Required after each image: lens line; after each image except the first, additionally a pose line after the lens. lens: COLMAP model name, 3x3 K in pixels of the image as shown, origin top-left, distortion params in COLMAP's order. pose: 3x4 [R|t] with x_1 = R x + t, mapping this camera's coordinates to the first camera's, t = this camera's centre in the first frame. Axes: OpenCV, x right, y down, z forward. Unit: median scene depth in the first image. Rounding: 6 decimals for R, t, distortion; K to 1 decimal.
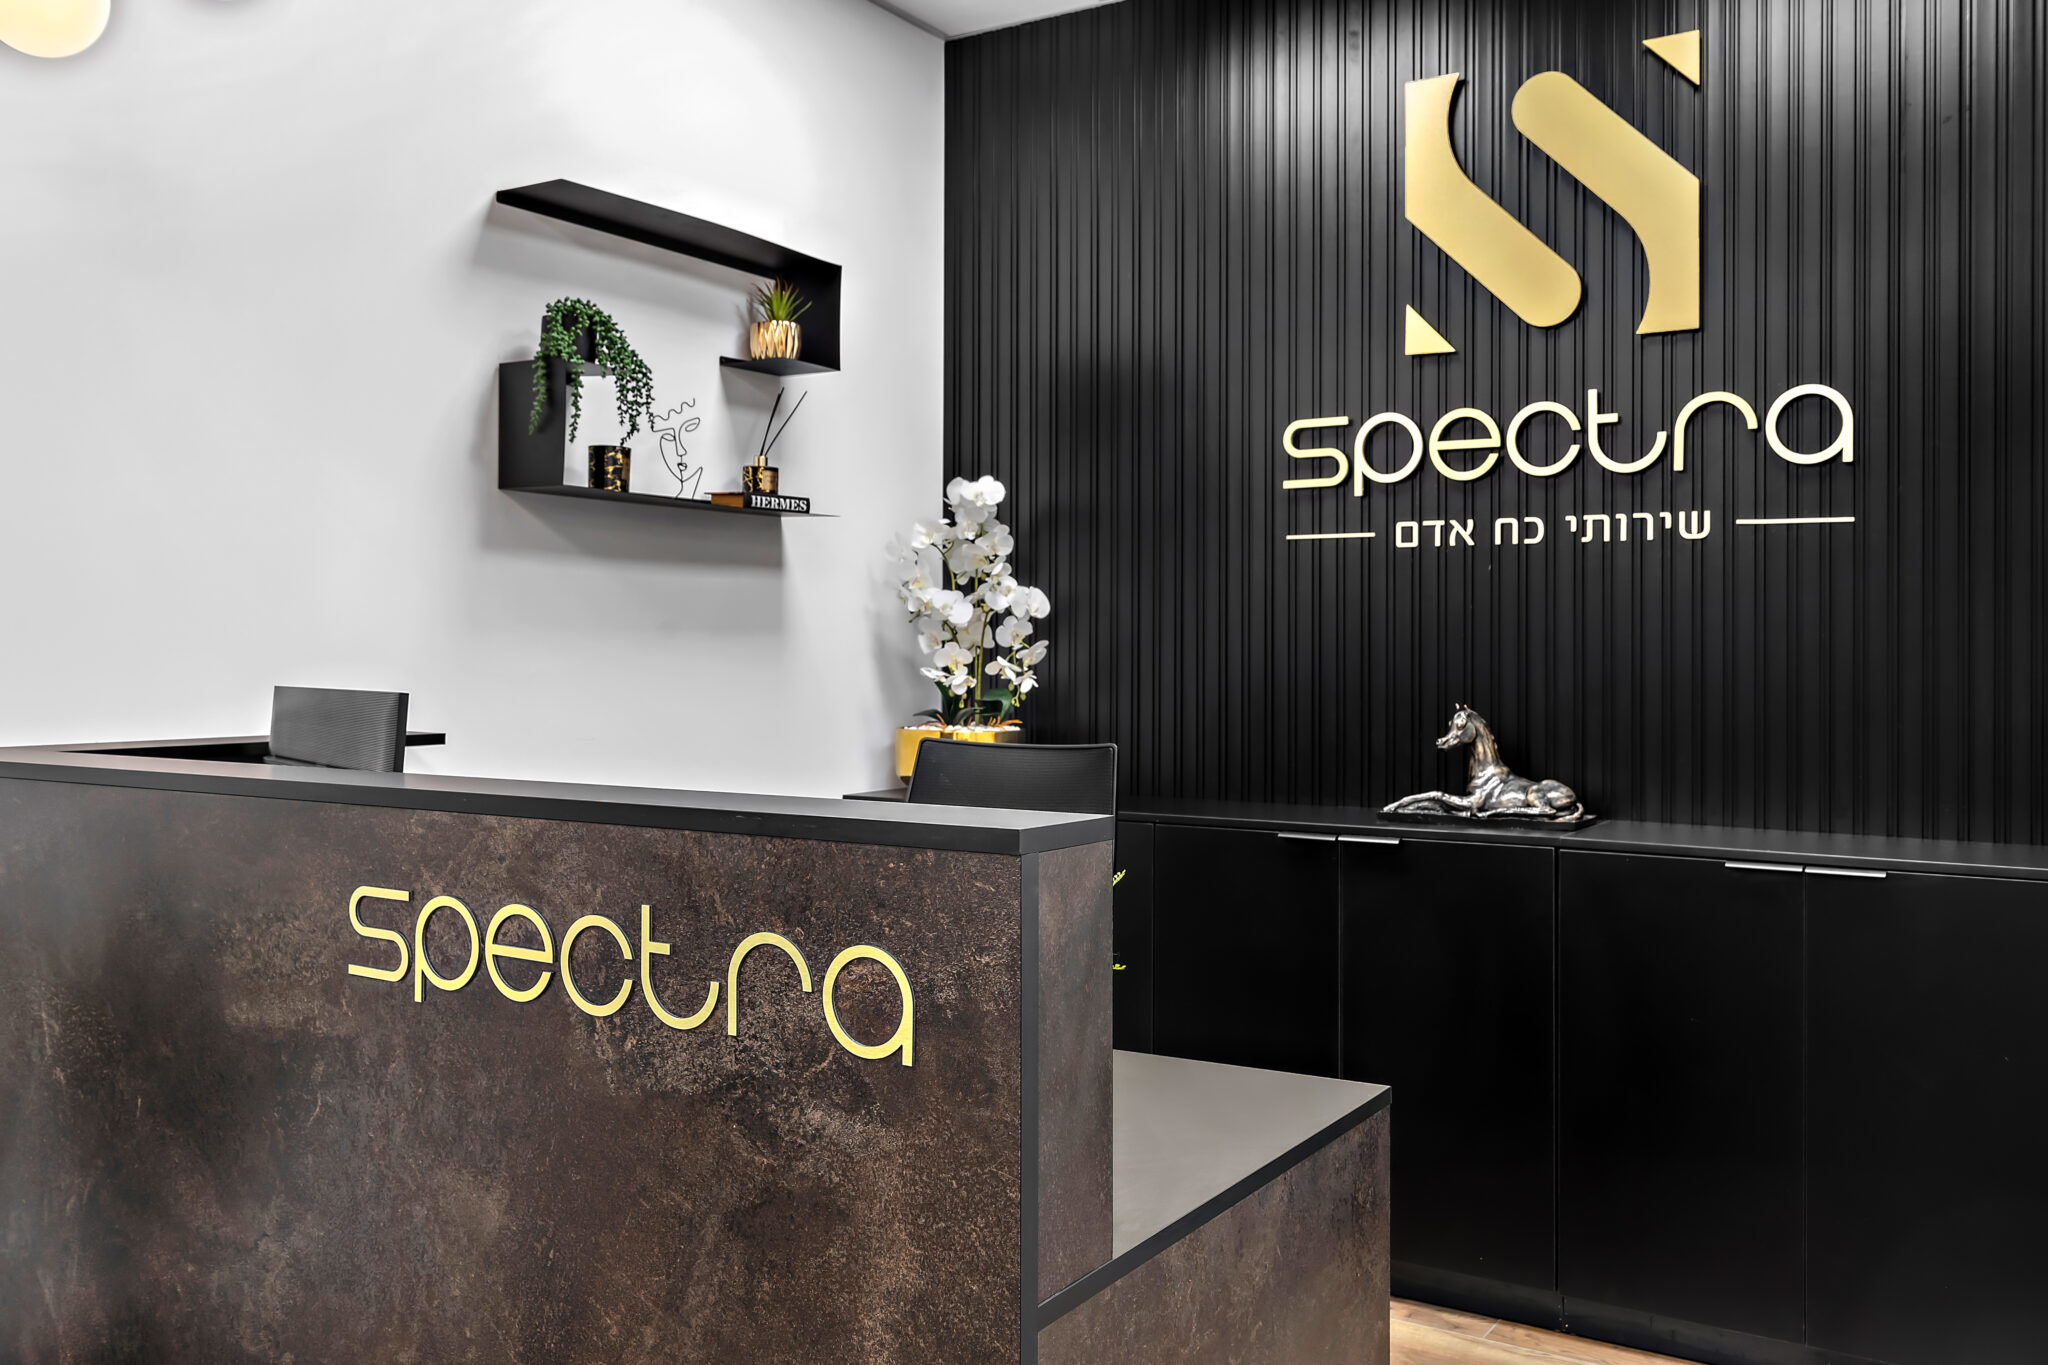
lens RADIAL K [[1696.7, 0, 1024.0], [0, 1696.7, 648.4], [0, 0, 1]] dist [0.013053, 0.001800]
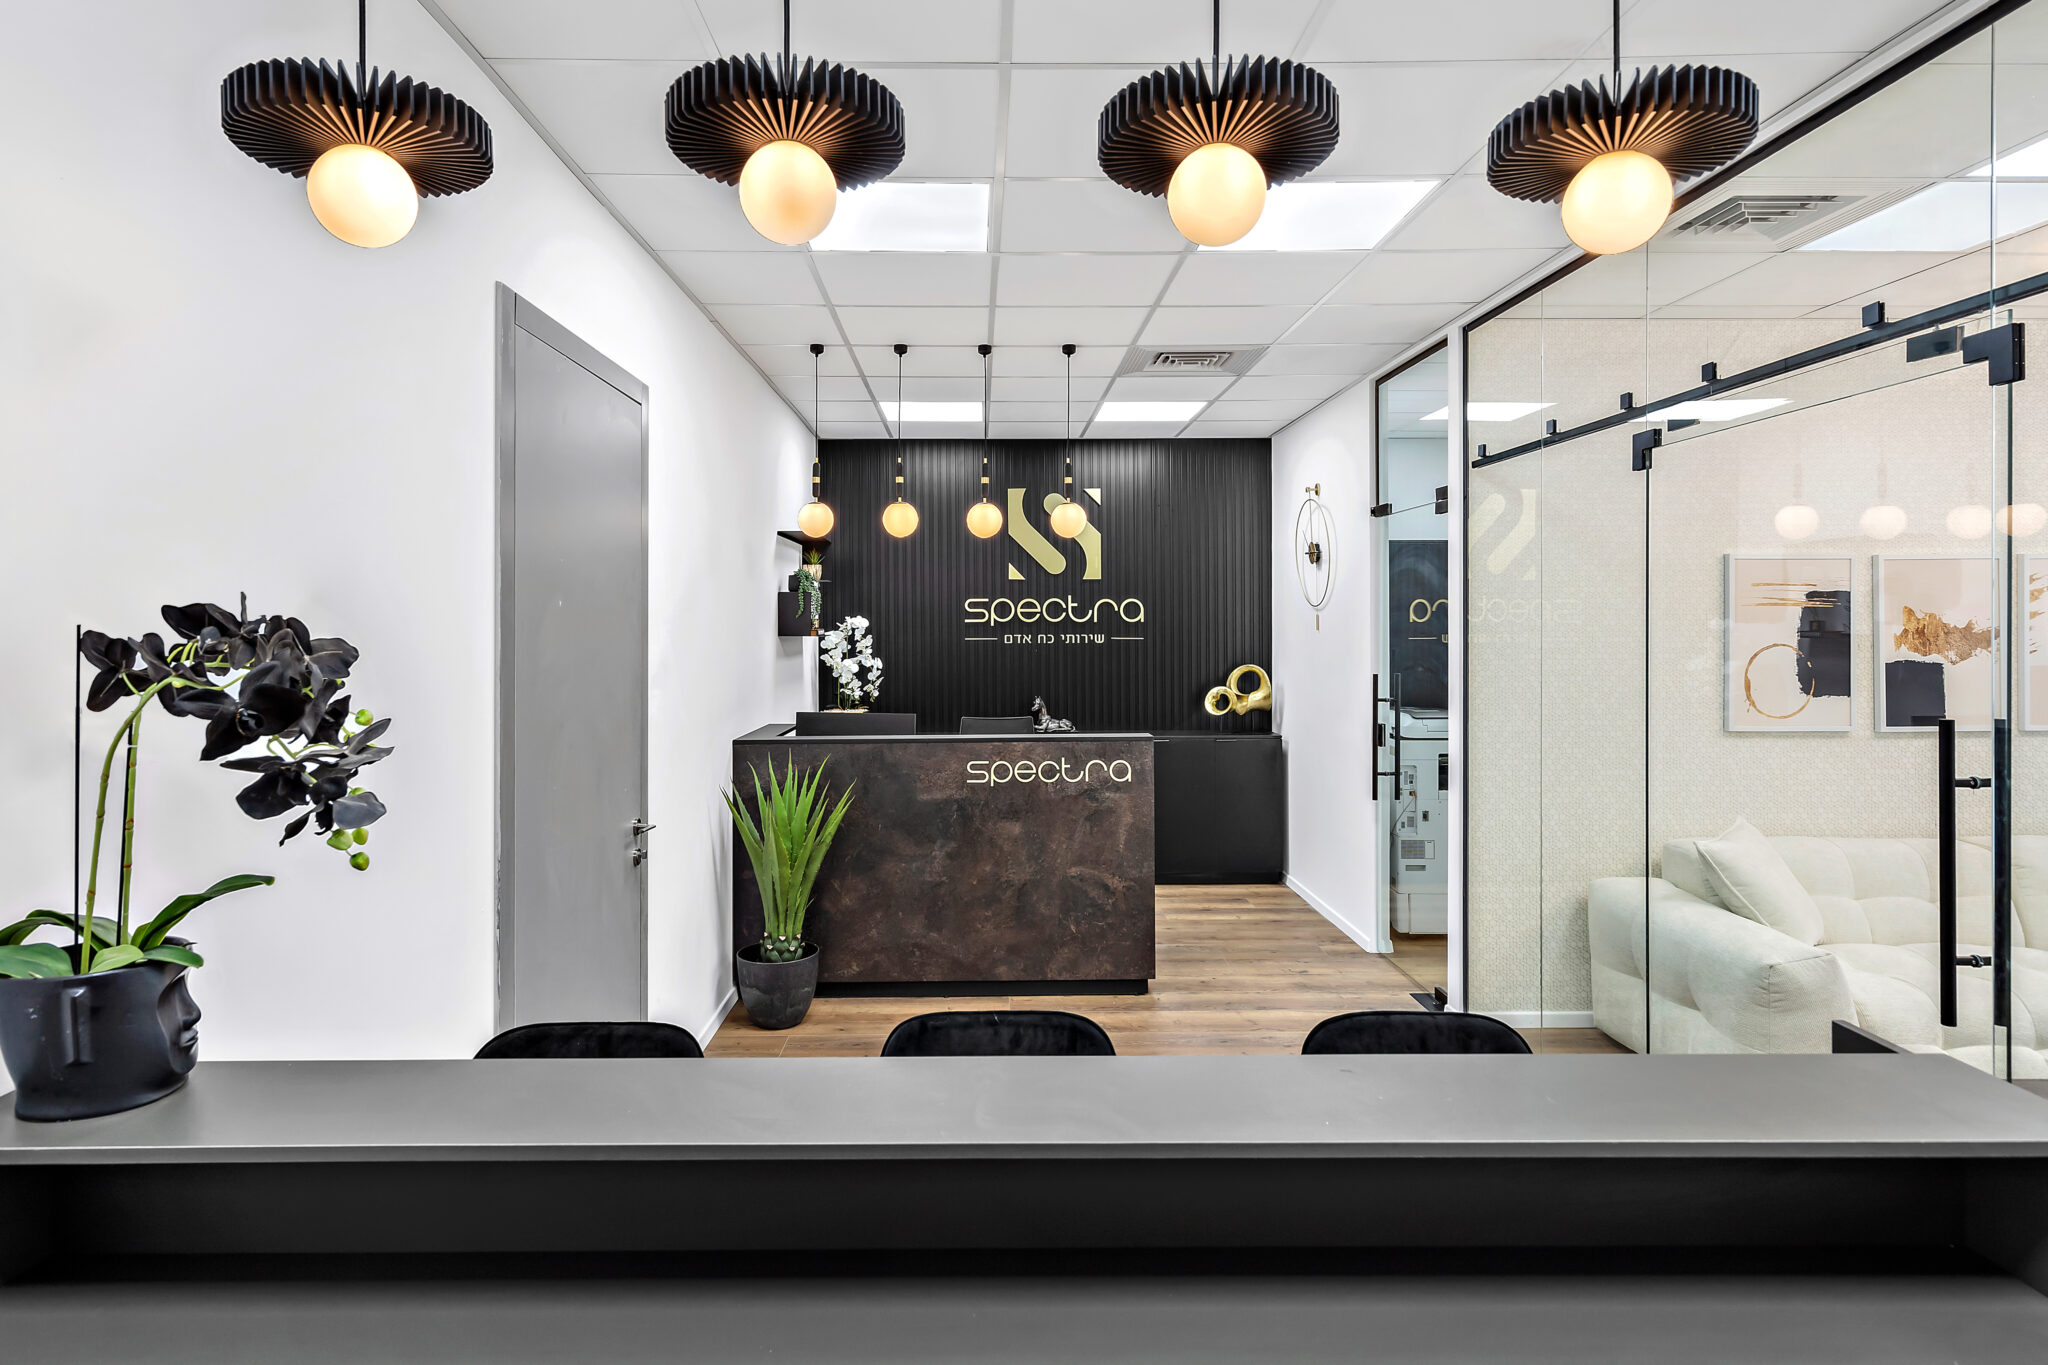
lens RADIAL K [[1073.3, 0, 1014.7], [0, 1073.3, 632.2], [0, 0, 1]] dist [0.001596, 0.000172]
pose [[0.840776, -0.009792, 0.541294, -0.844654], [0.008628, 0.999952, 0.004689, -0.094625], [-0.541314, 0.000728, 0.840820, -0.637278]]
